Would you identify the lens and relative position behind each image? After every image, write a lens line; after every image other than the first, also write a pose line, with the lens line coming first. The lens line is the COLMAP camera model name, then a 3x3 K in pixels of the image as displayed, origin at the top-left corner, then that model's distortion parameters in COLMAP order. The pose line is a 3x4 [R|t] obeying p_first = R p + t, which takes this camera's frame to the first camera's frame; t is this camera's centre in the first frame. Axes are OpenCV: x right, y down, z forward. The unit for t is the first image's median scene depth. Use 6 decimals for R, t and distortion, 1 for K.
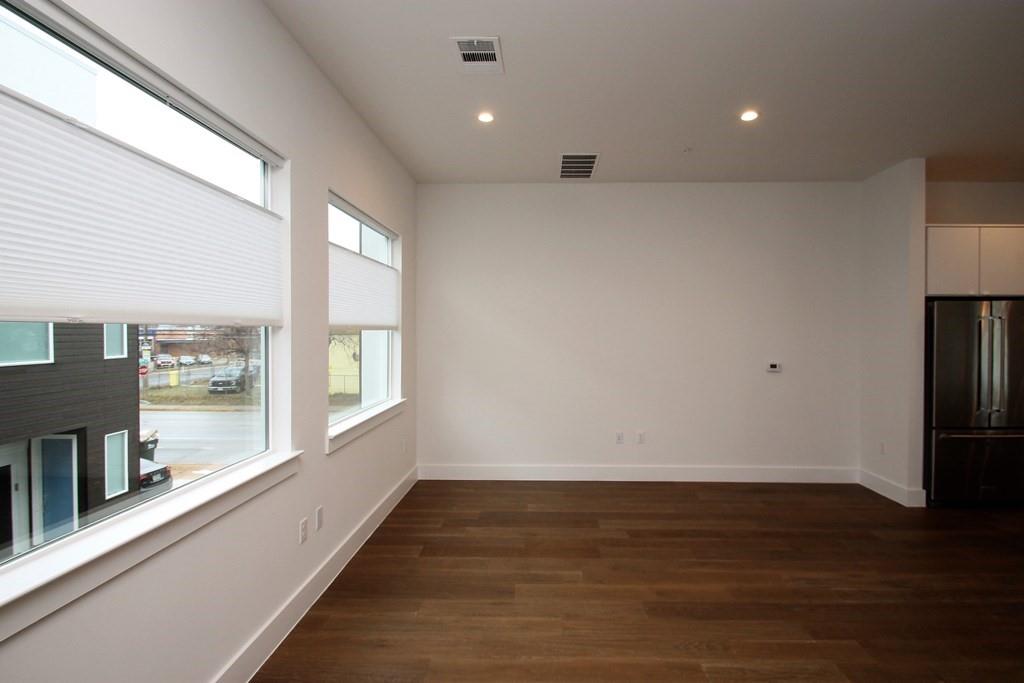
lens RADIAL K [[471.3, 0, 535.1], [0, 471.3, 336.4], [0, 0, 1]] dist [0.000728, -0.017518]
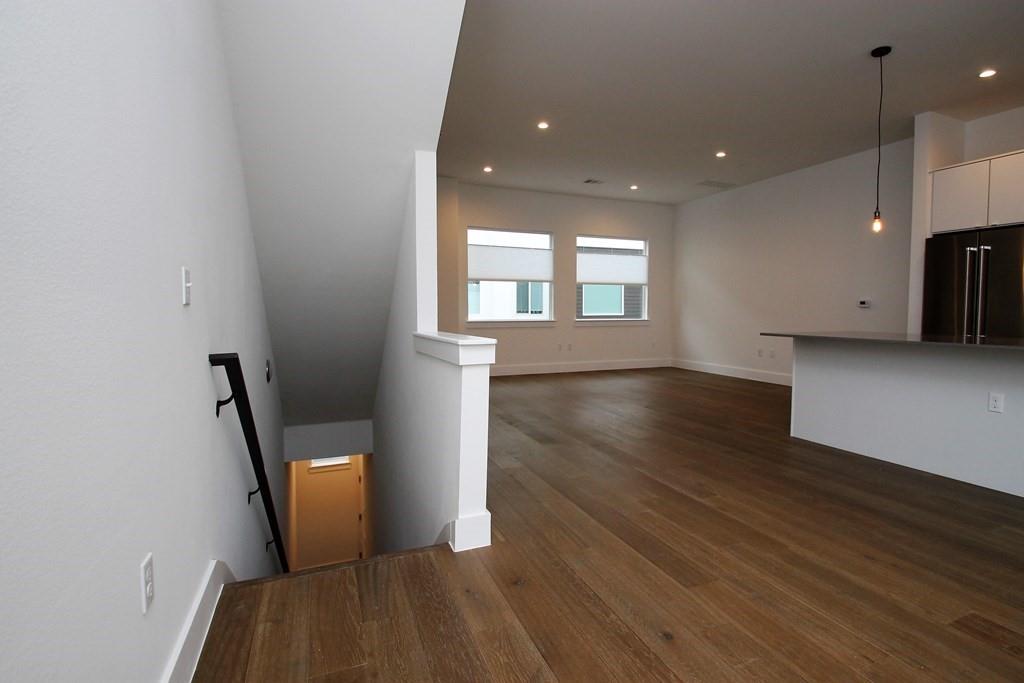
lens RADIAL K [[496.2, 0, 527.7], [0, 496.2, 333.7], [0, 0, 1]] dist [-0.003728, -0.001709]
pose [[0.400334, 0.052911, -0.914840, 2.031959], [-0.013681, 0.998565, 0.051767, 0.131551], [0.916267, -0.008208, 0.400484, -0.464583]]
